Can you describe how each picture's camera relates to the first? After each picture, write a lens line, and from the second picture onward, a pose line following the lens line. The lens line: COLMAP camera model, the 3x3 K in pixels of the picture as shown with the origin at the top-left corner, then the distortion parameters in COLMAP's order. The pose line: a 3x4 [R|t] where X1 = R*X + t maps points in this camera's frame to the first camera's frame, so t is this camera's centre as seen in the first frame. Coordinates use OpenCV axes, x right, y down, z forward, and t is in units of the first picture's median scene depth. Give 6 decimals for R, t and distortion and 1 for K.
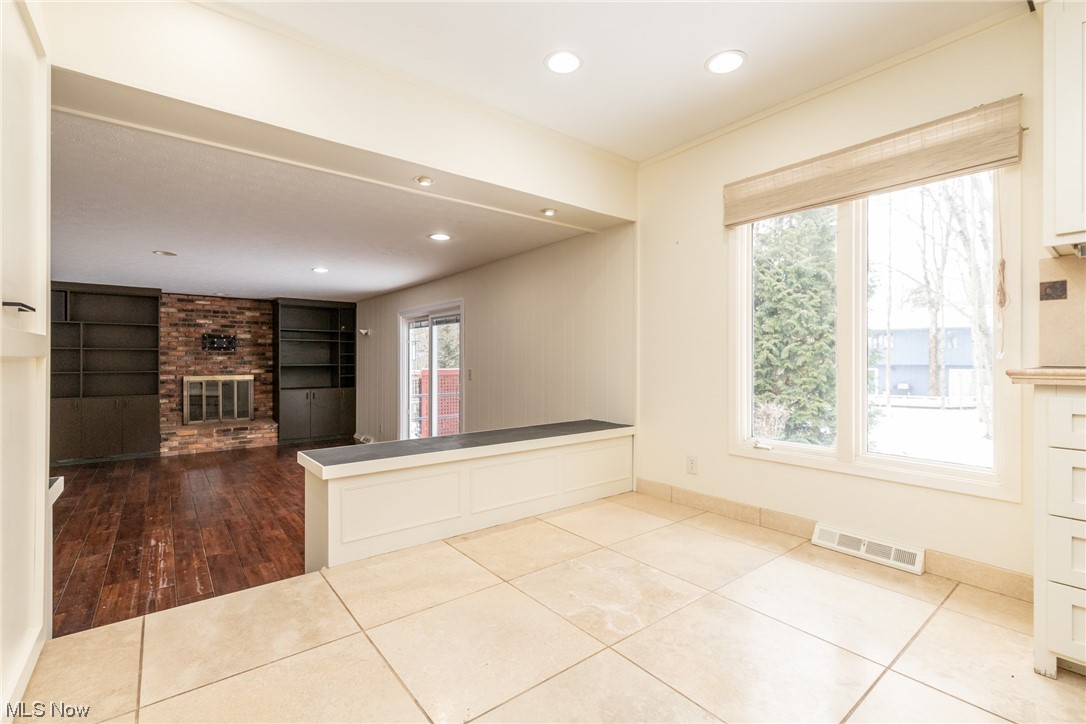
lens RADIAL K [[472.7, 0, 536.3], [0, 472.7, 360.1], [0, 0, 1]] dist [0.004922, -0.001981]
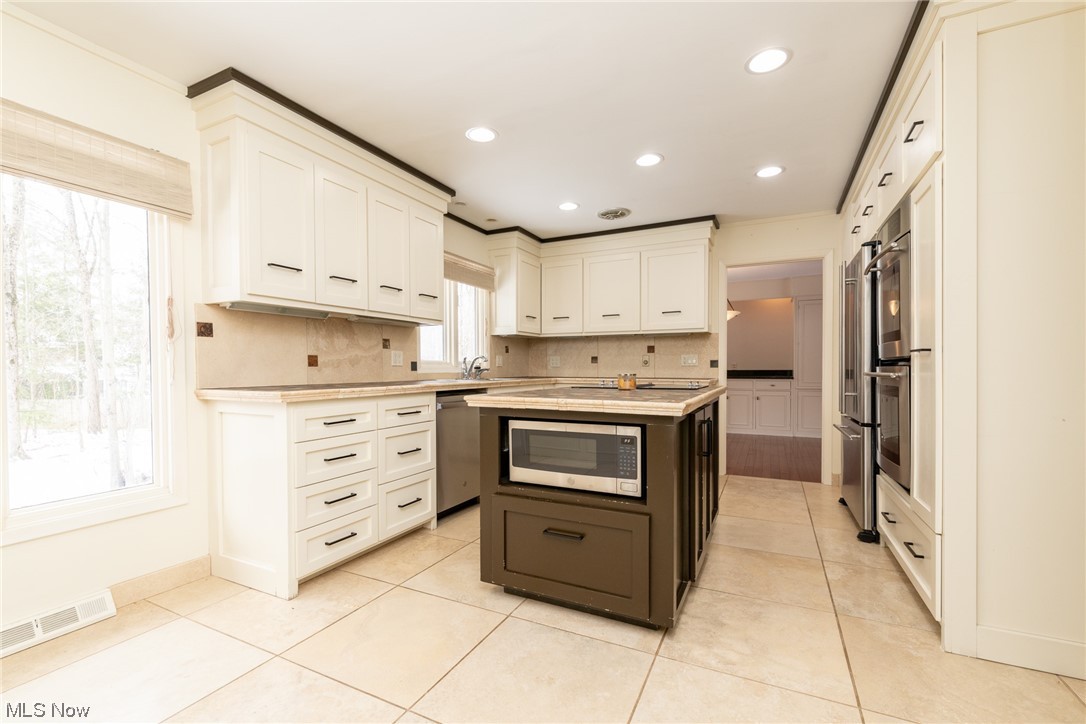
lens RADIAL K [[472.7, 0, 537.2], [0, 472.7, 373.3], [0, 0, 1]] dist [0.004922, -0.001981]
pose [[-0.425632, -0.010965, 0.904830, -0.113325], [0.005077, 0.999882, 0.014505, -0.010602], [-0.904882, 0.010768, -0.425526, 0.182063]]
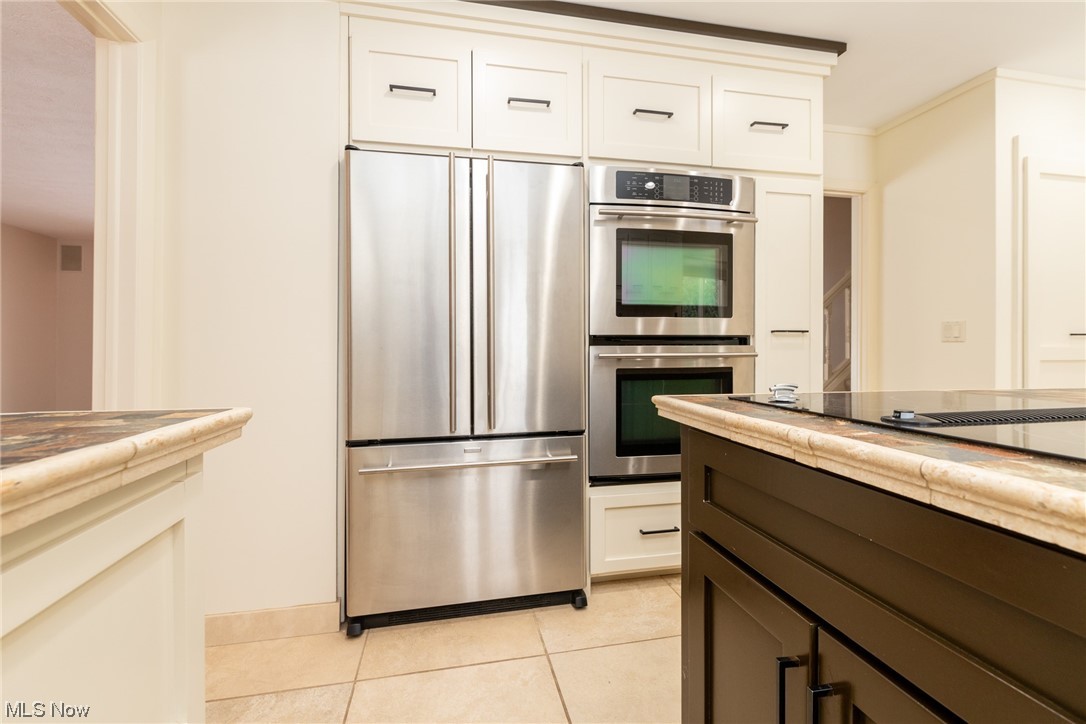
lens RADIAL K [[472.7, 0, 547.6], [0, 472.7, 346.2], [0, 0, 1]] dist [0.004922, -0.001981]
pose [[-0.449304, -0.005534, -0.893362, 0.352205], [-0.001814, 0.999984, -0.005282, -0.007355], [0.893377, -0.000753, -0.449307, -0.116046]]
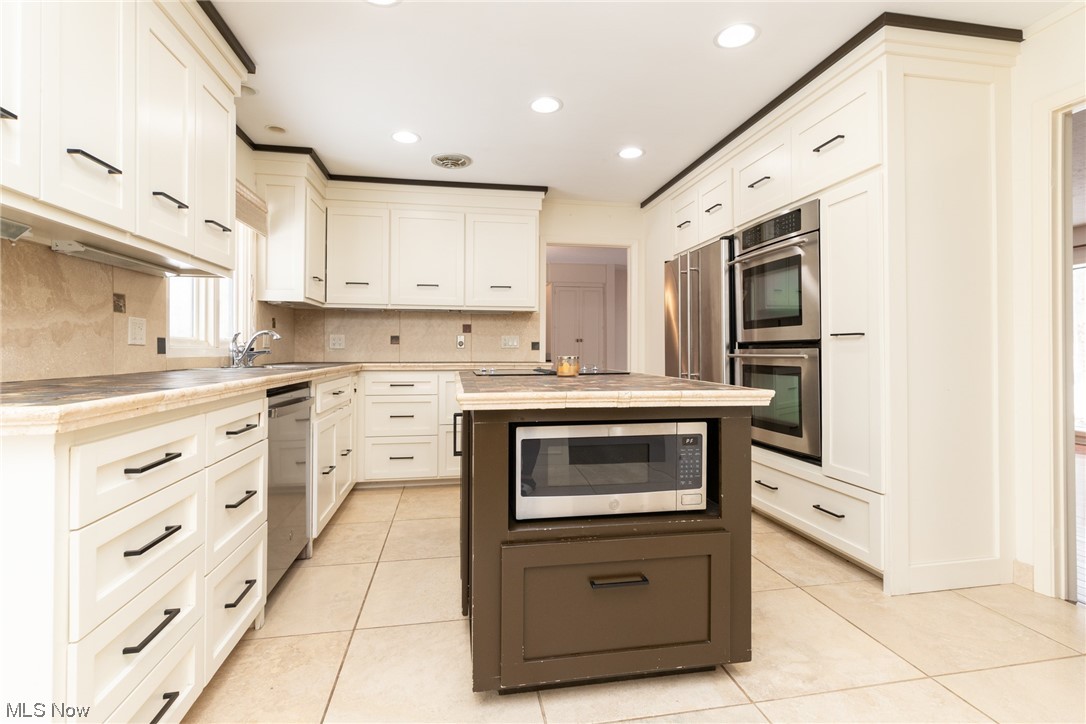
lens RADIAL K [[508.1, 0, 545.1], [0, 508.1, 346.2], [0, 0, 1]] dist [0.002503, -0.000554]
pose [[-0.882962, 0.003242, 0.469433, 0.047430], [0.000885, 0.999986, -0.005242, -0.009453], [-0.469443, -0.004213, -0.882953, 0.249600]]
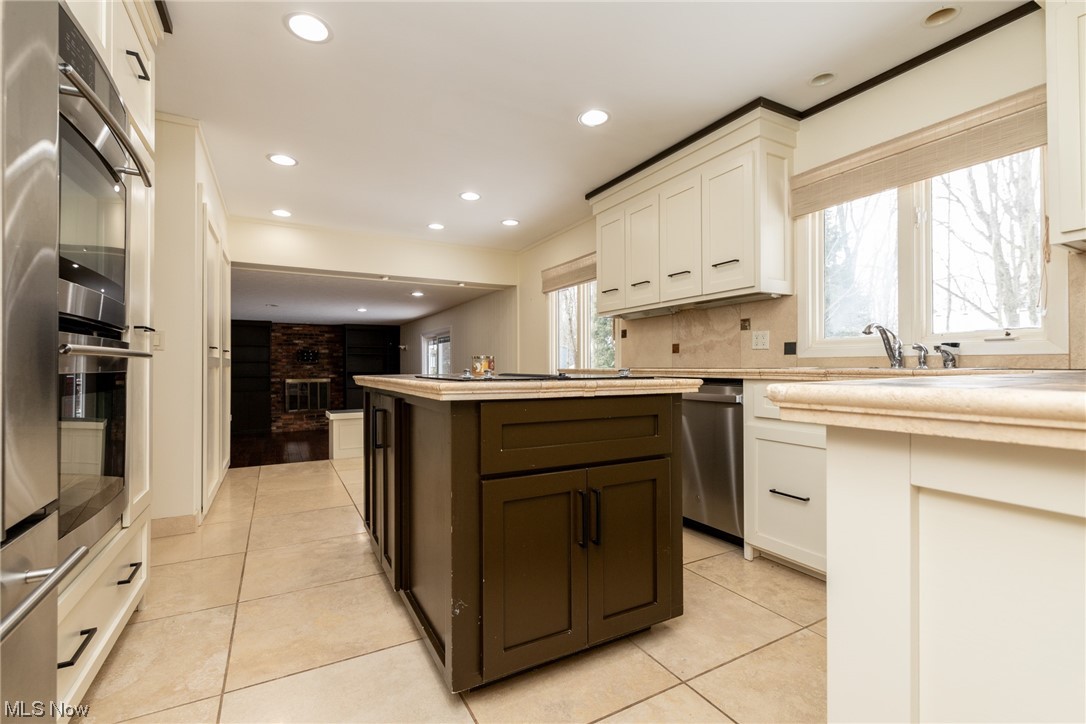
lens RADIAL K [[472.7, 0, 534.9], [0, 472.7, 364.2], [0, 0, 1]] dist [0.004922, -0.001981]
pose [[0.985746, -0.006960, -0.168097, 0.261362], [0.005855, 0.999958, -0.007070, 0.002307], [0.168139, 0.005985, 0.985745, -0.313316]]
